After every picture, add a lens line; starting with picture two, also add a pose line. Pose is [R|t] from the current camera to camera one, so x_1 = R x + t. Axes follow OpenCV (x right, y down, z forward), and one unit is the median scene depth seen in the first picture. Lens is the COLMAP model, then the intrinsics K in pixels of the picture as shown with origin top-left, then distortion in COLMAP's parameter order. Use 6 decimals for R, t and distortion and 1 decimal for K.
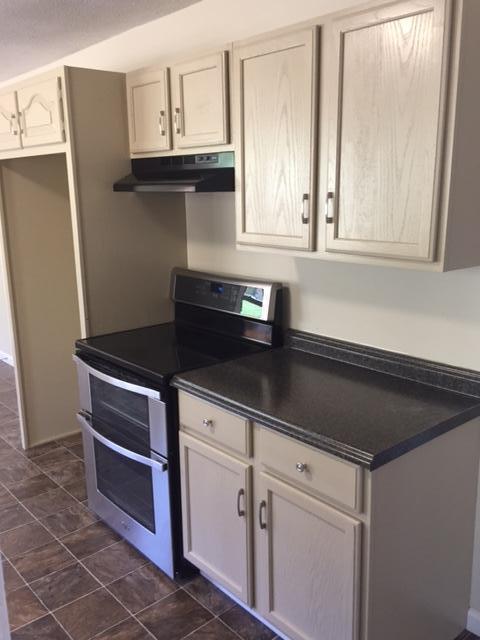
lens RADIAL K [[580.2, 0, 240.0], [0, 580.2, 321.2], [0, 0, 1]] dist [-0.057151, 0.001927]
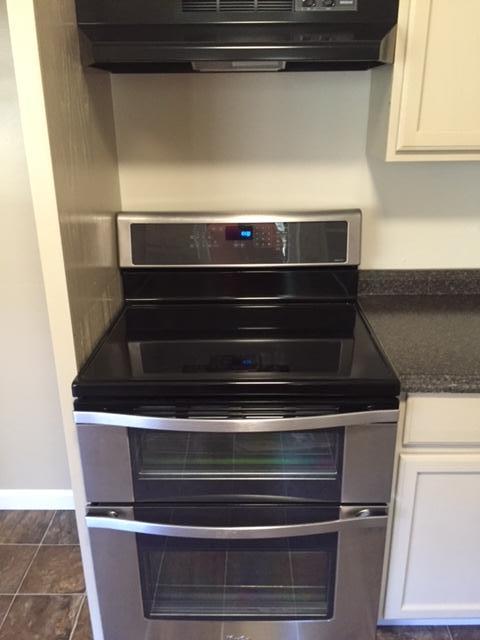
lens RADIAL K [[550.4, 0, 240.6], [0, 550.4, 318.8], [0, 0, 1]] dist [0.073098, -0.038732]
pose [[0.665344, -0.264647, 0.698054, -0.544624], [0.157971, 0.963792, 0.214825, -0.106630], [-0.729632, -0.032660, 0.683060, 0.621822]]
